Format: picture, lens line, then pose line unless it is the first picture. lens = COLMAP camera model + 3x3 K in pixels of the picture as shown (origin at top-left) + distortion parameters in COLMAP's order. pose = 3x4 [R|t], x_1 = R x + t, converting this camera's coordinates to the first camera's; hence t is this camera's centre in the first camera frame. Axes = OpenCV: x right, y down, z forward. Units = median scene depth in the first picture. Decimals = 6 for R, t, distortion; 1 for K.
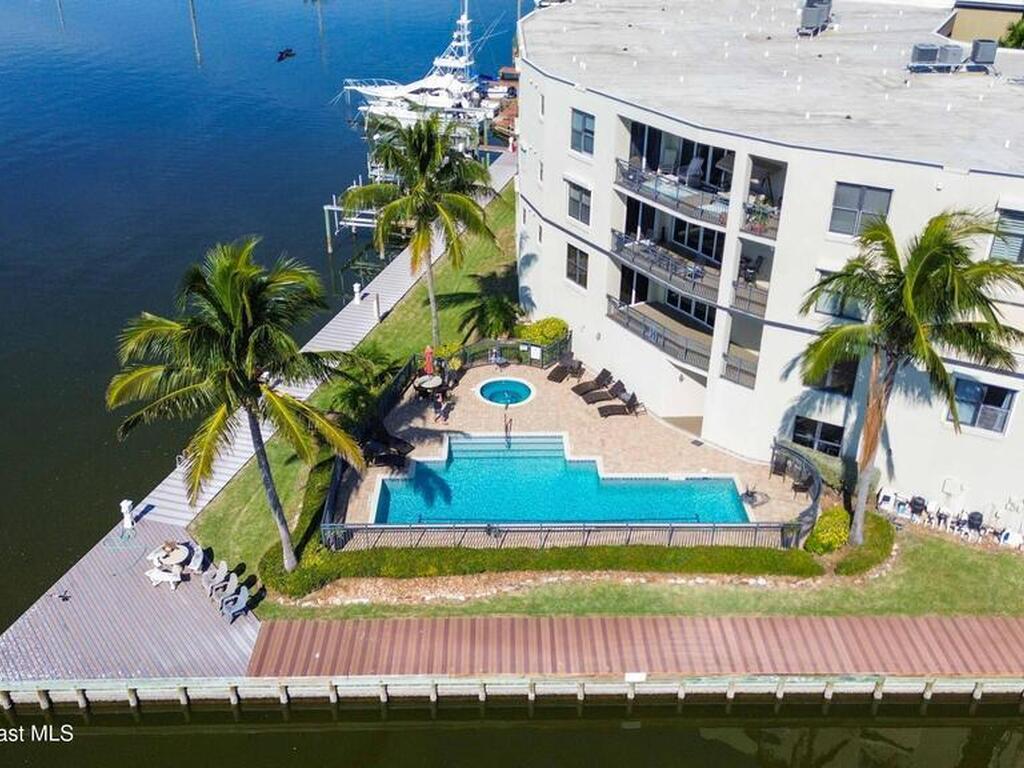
lens RADIAL K [[970.5, 0, 514.5], [0, 970.5, 368.7], [0, 0, 1]] dist [0.031031, 0.000000]
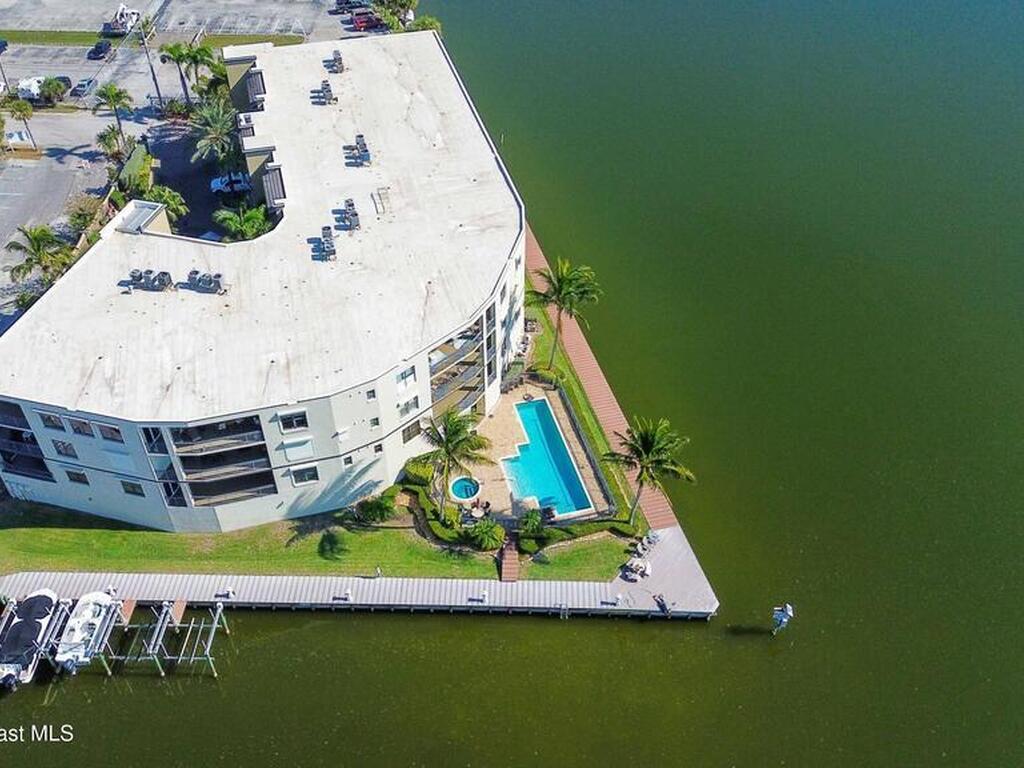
lens RADIAL K [[970.5, 0, 512.6], [0, 970.5, 382.6], [0, 0, 1]] dist [0.031031, 0.000000]
pose [[-0.244092, -0.667669, 0.703305, -1.444370], [0.456041, 0.561013, 0.690863, -1.601005], [-0.855830, 0.489370, 0.167546, 0.594169]]
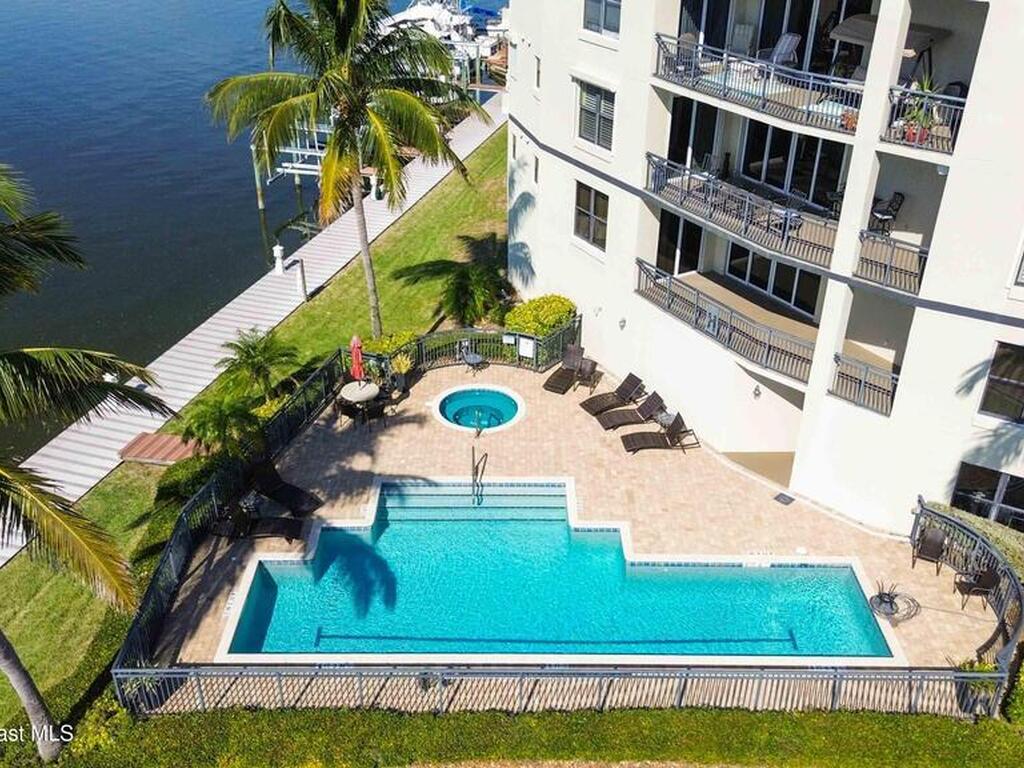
lens RADIAL K [[970.5, 0, 514.0], [0, 970.5, 374.7], [0, 0, 1]] dist [0.031031, 0.000000]
pose [[0.999905, 0.009050, -0.010420, 0.024645], [-0.008822, 0.999725, 0.021750, -0.015294], [0.010614, -0.021656, 0.999709, 0.414635]]
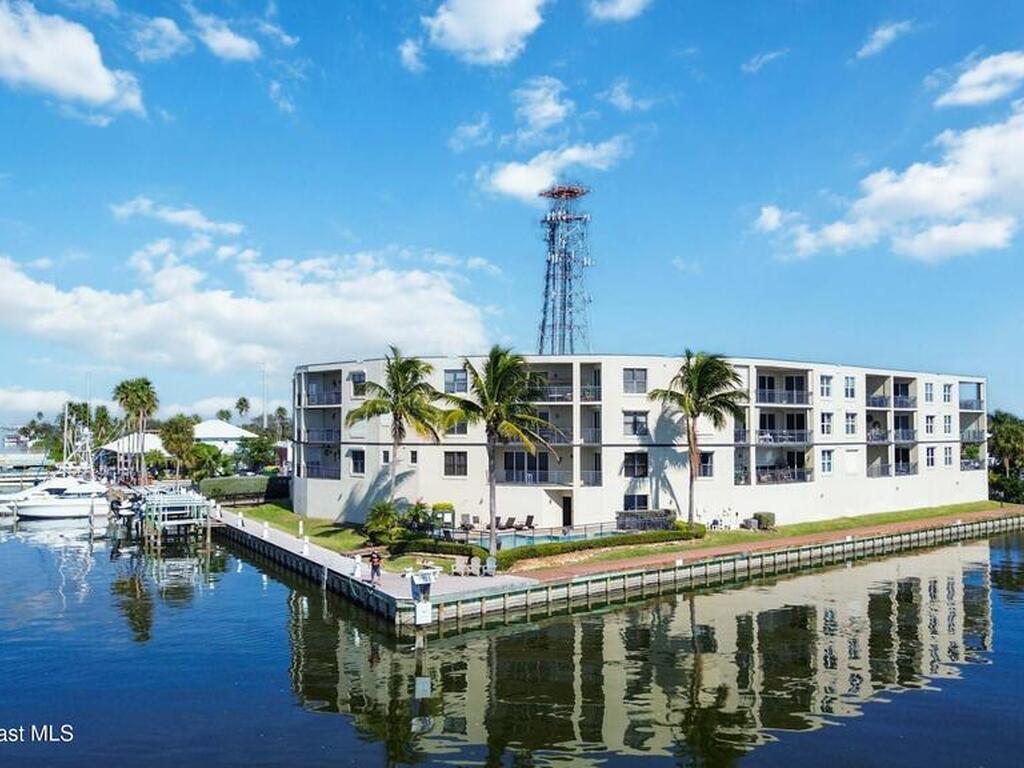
lens RADIAL K [[970.5, 0, 515.0], [0, 970.5, 381.9], [0, 0, 1]] dist [0.031031, 0.000000]
pose [[0.740930, 0.023937, 0.671155, -1.149327], [0.322025, 0.864320, -0.386330, 0.523072], [-0.589341, 0.502372, 0.632693, -0.177634]]
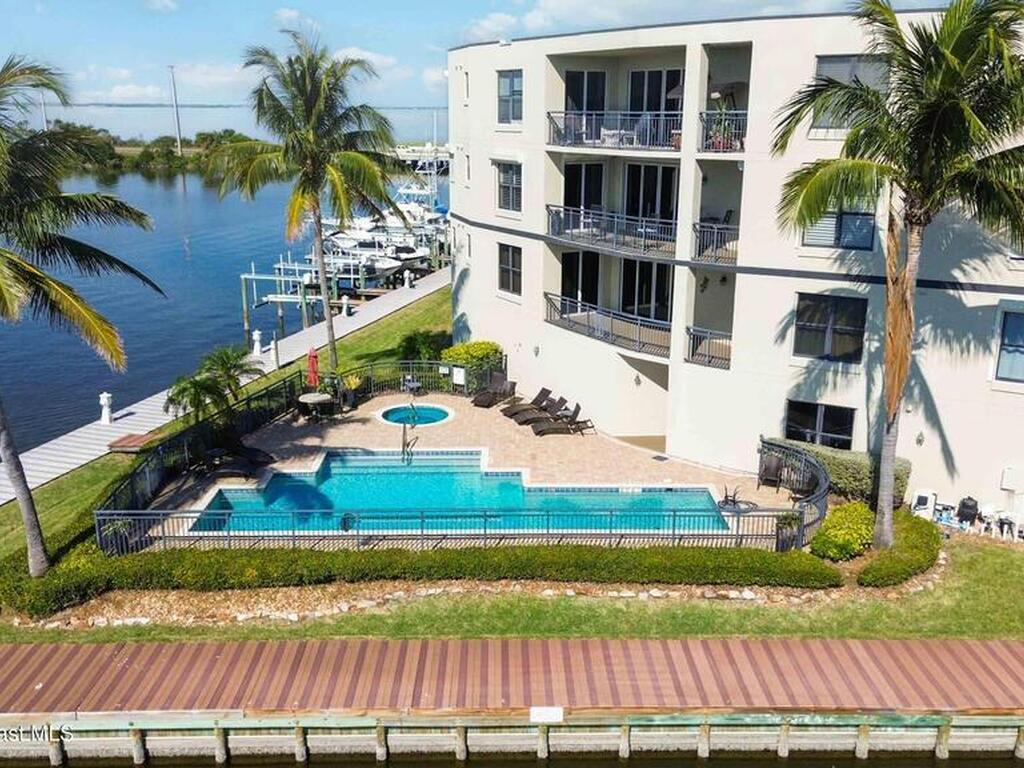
lens RADIAL K [[970.5, 0, 517.9], [0, 970.5, 377.1], [0, 0, 1]] dist [0.031031, 0.000000]
pose [[0.999992, -0.004081, -0.000321, 0.086075], [0.003904, 0.974343, -0.225036, 0.198694], [0.001231, 0.225033, 0.974350, 0.281866]]
